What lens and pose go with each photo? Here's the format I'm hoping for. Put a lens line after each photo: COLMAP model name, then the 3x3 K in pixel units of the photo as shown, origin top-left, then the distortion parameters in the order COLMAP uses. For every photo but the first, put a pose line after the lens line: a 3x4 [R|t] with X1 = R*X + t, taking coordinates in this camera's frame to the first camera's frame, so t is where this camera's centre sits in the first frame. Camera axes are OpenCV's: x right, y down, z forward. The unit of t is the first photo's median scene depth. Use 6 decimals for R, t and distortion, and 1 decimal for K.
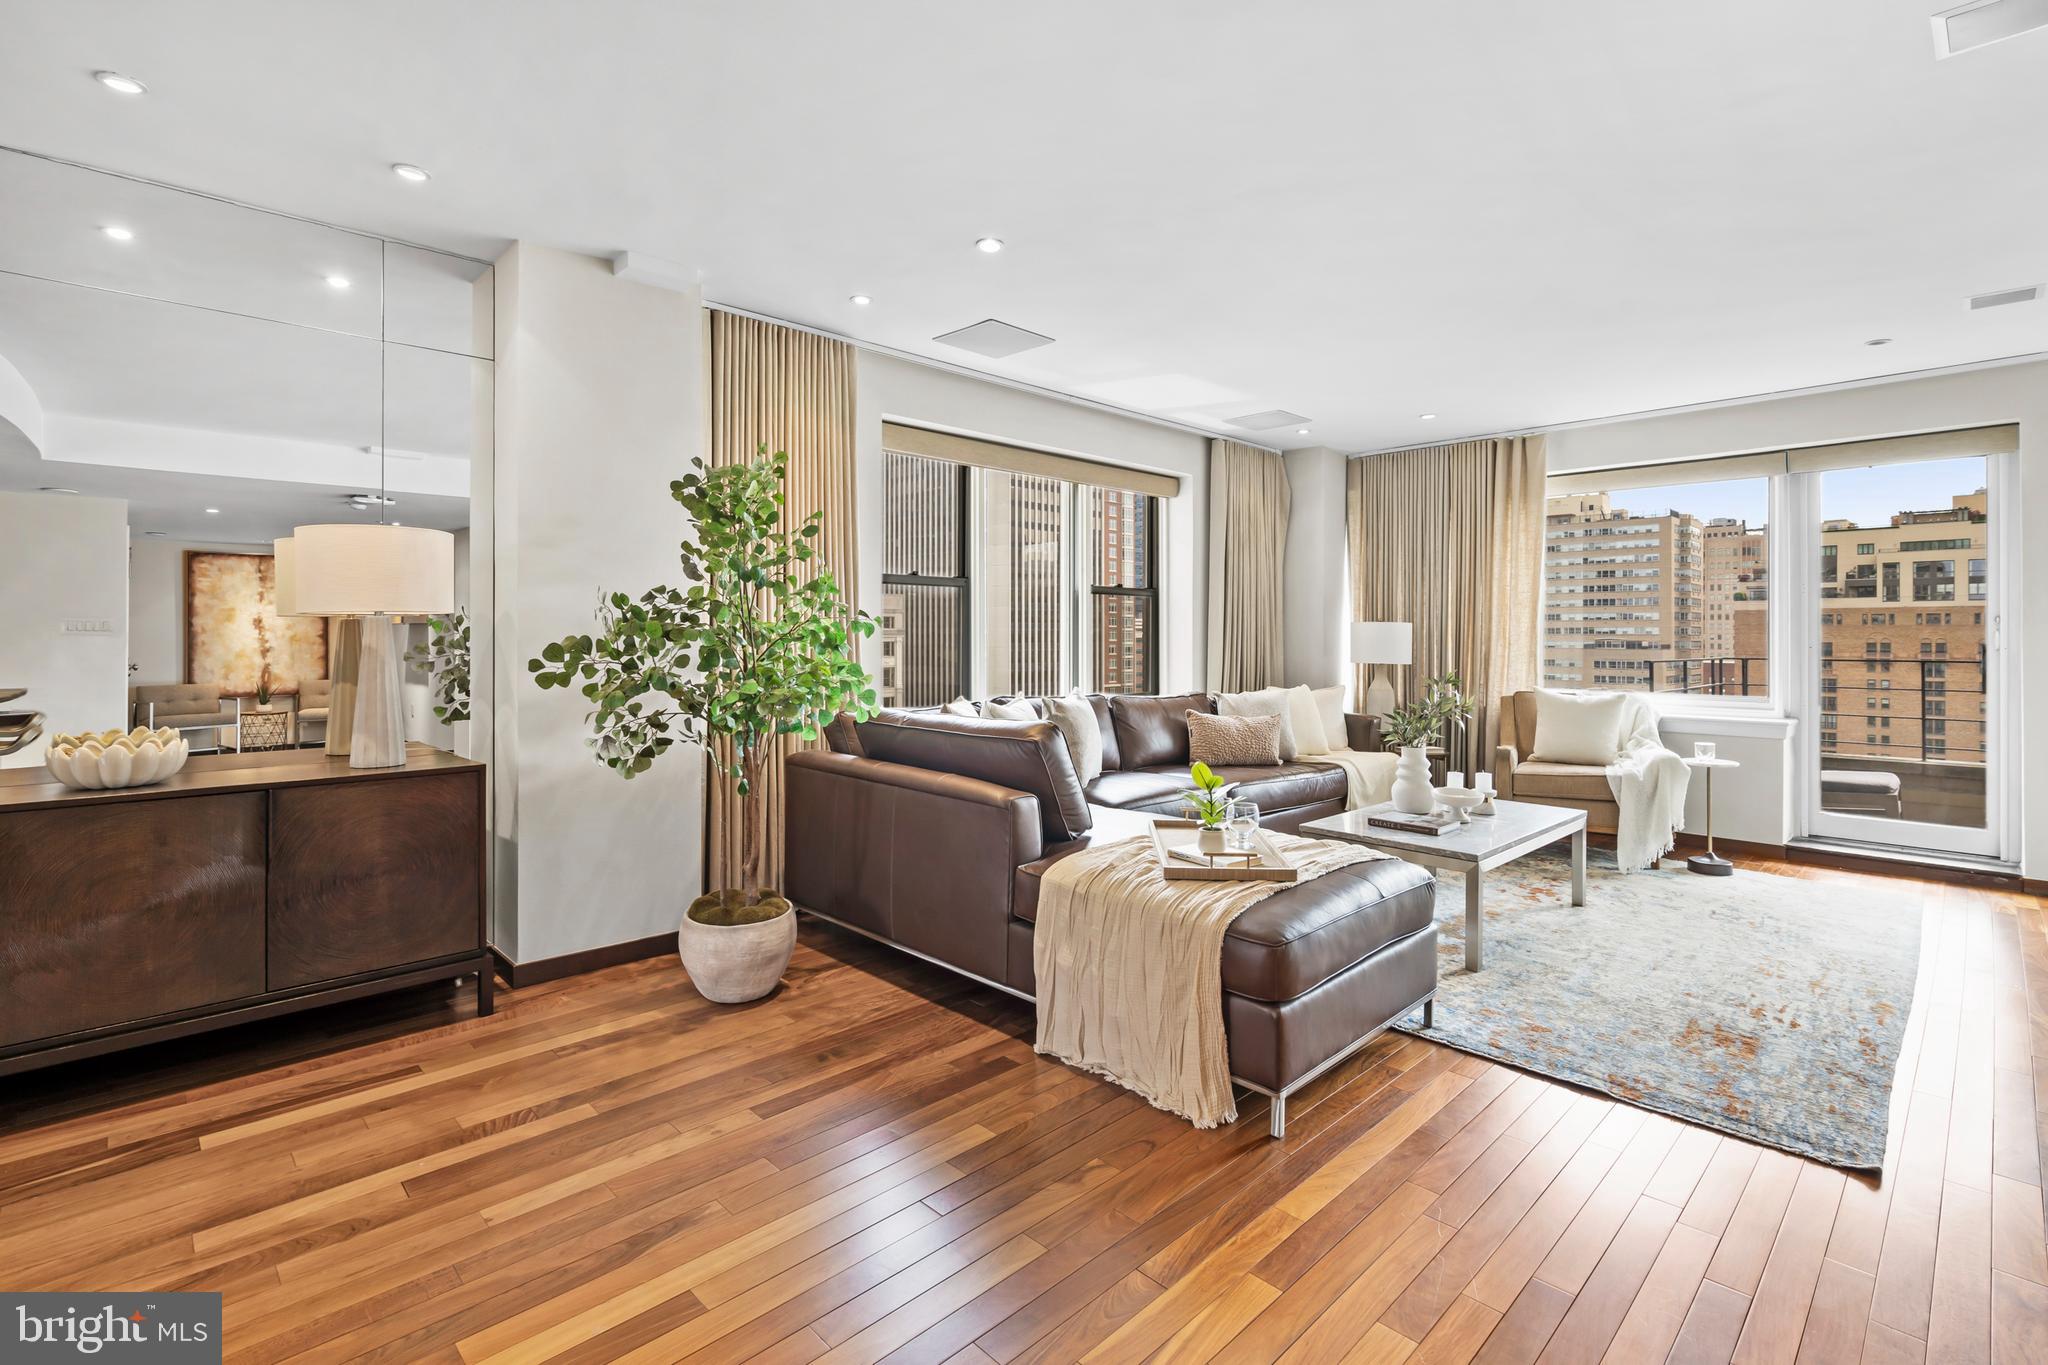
lens RADIAL K [[943.6, 0, 1024.6], [0, 943.6, 634.1], [0, 0, 1]] dist [0.000660, 0.000273]
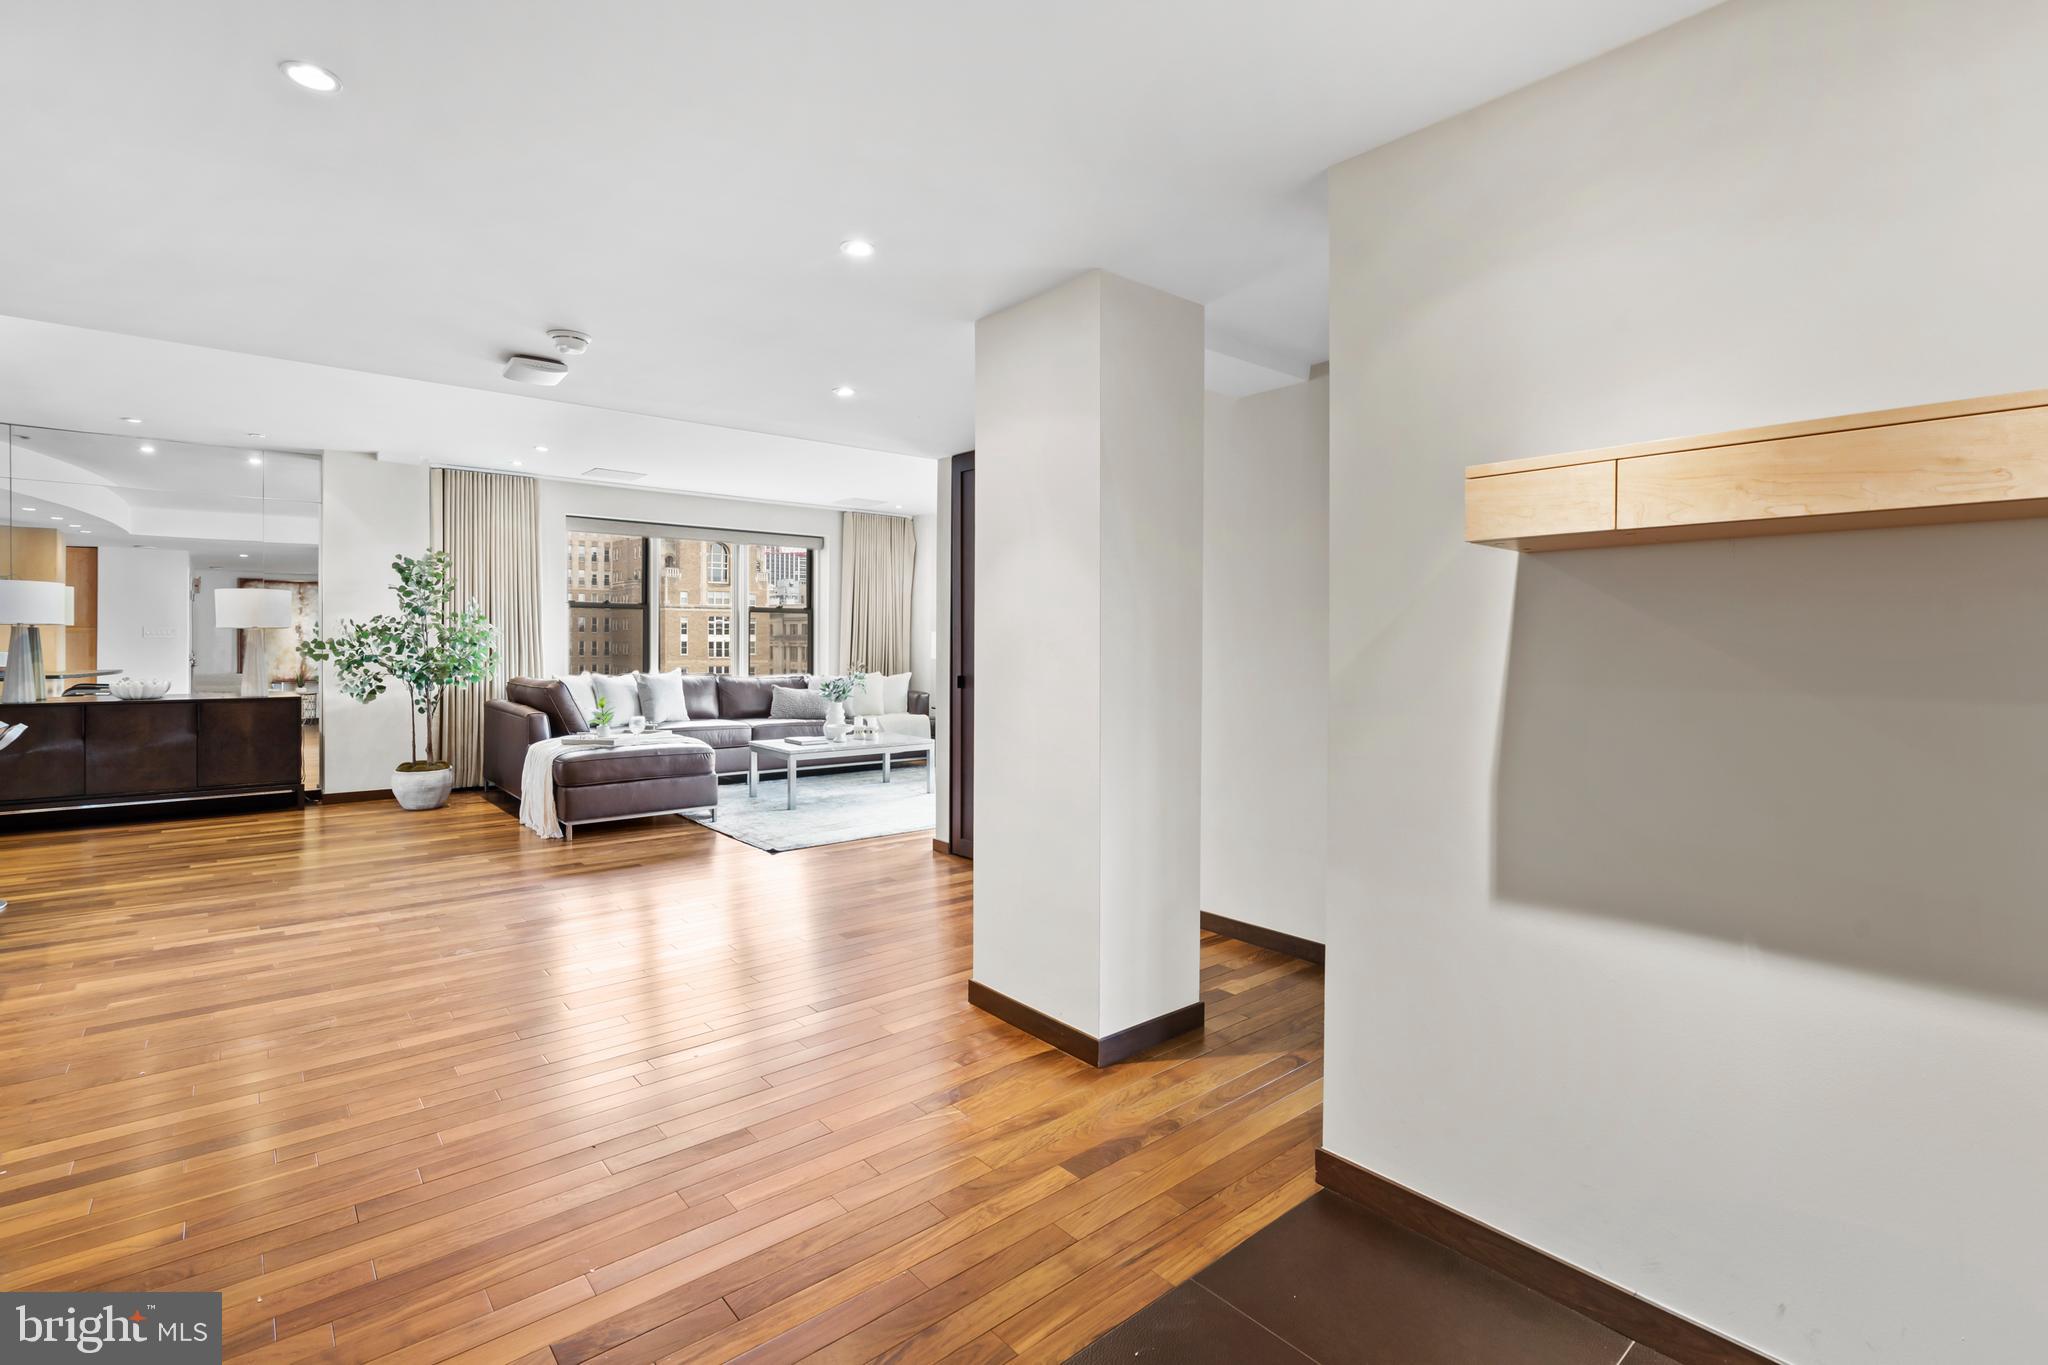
lens RADIAL K [[927.3, 0, 1021.9], [0, 927.3, 674.3], [0, 0, 1]] dist [-0.004275, 0.001122]
pose [[0.997233, 0.007446, -0.073965, 0.697793], [-0.004888, 0.999386, 0.034707, 0.002154], [0.074178, -0.034250, 0.996657, -0.564616]]
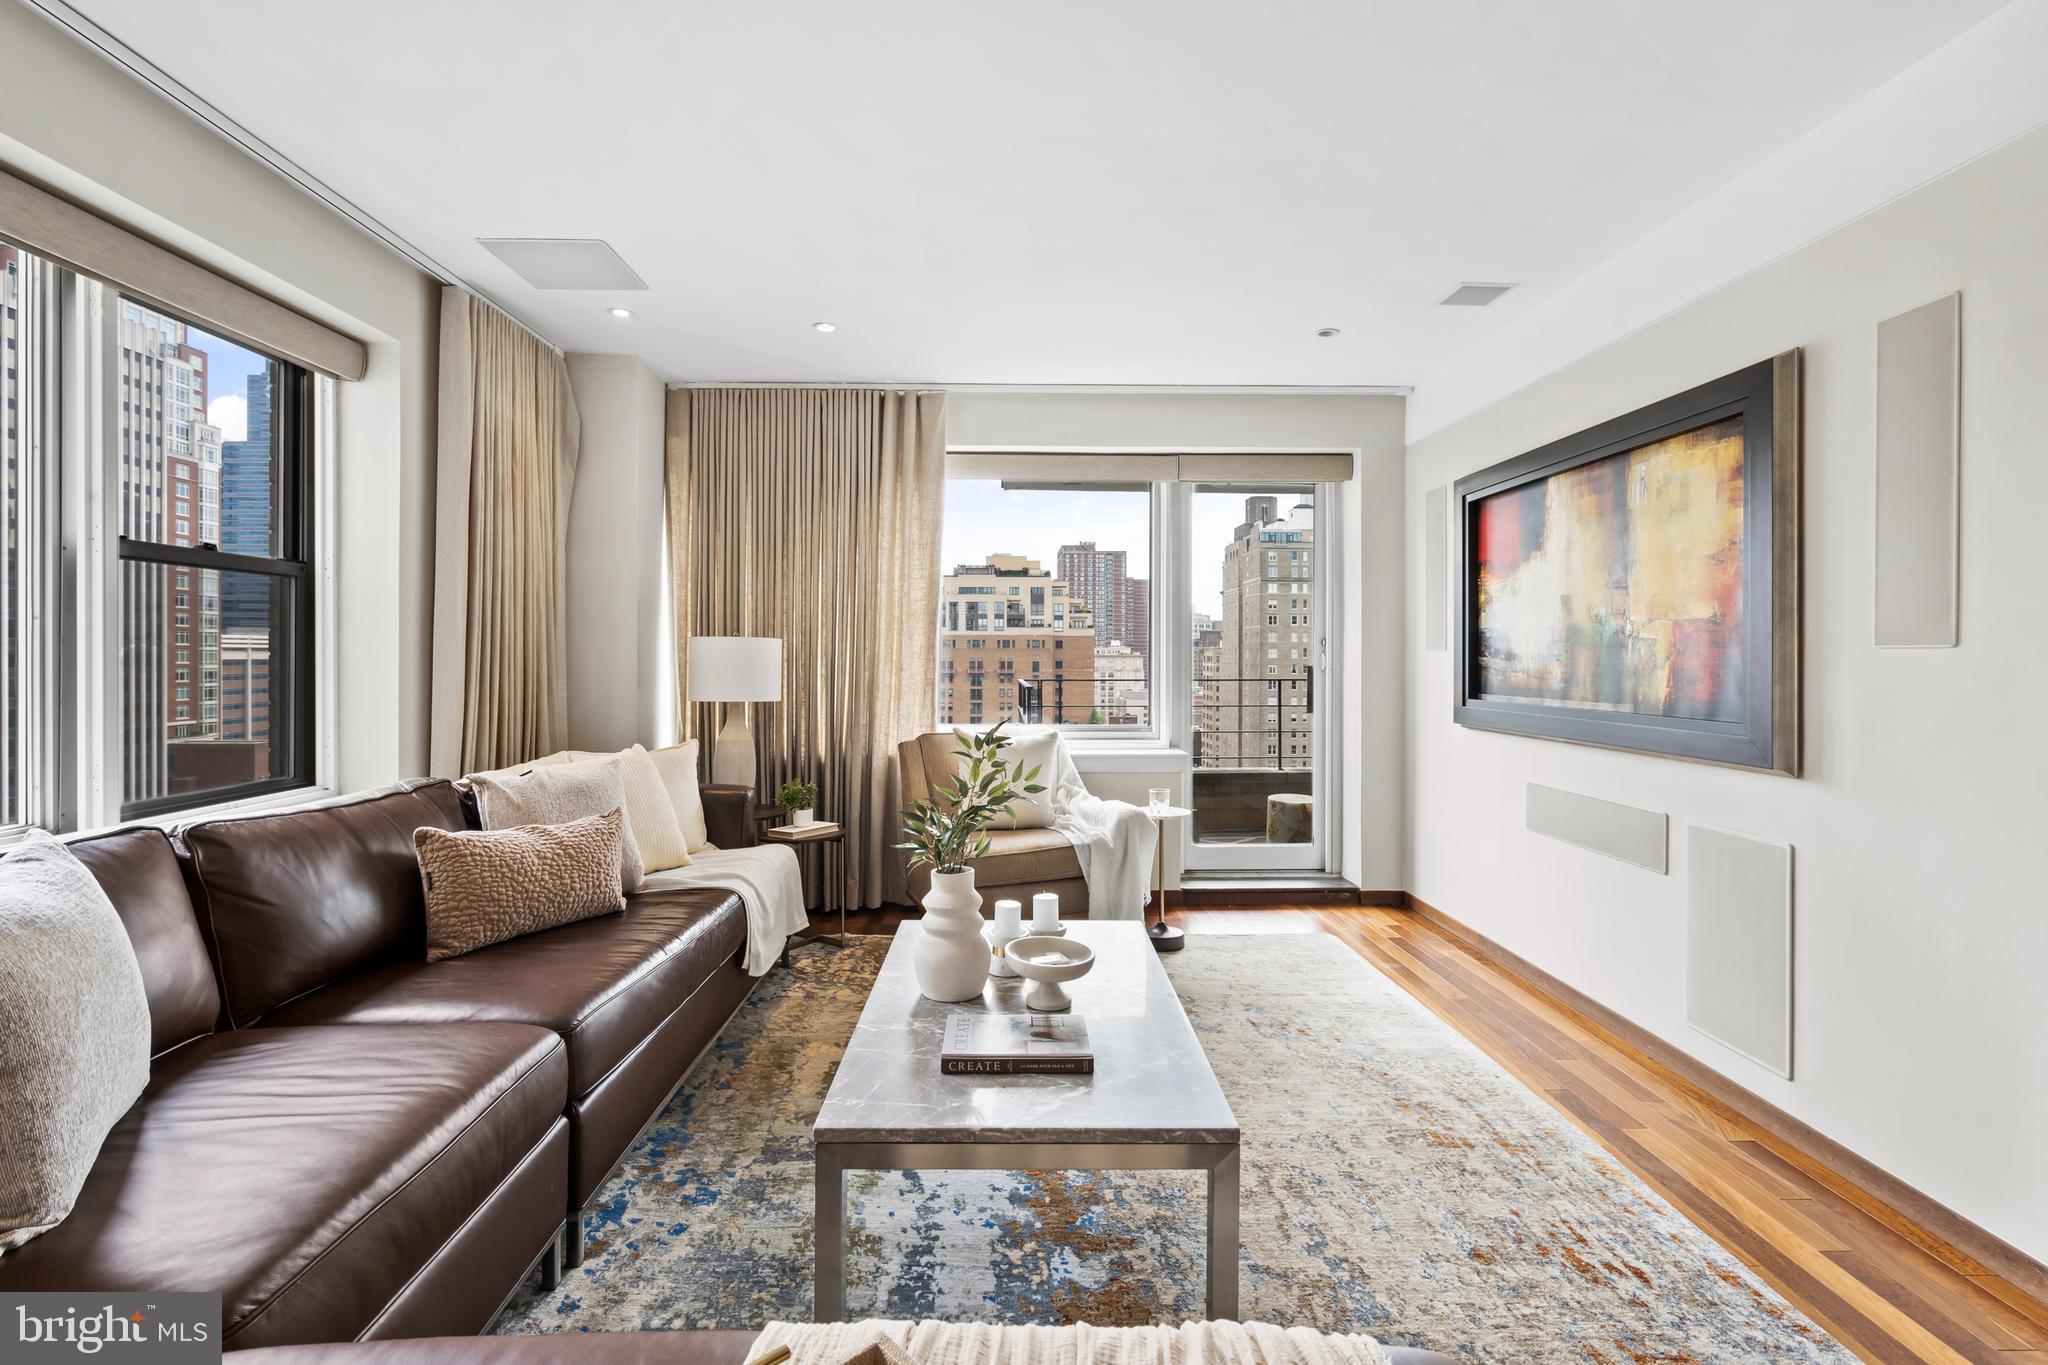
lens RADIAL K [[930.2, 0, 1026.0], [0, 930.2, 654.9], [0, 0, 1]] dist [-0.001615, 0.000208]
pose [[0.674620, -0.000188, 0.738165, 0.041751], [-0.000007, 1.000000, 0.000261, -0.001054], [-0.738165, -0.000181, 0.674620, 0.477135]]
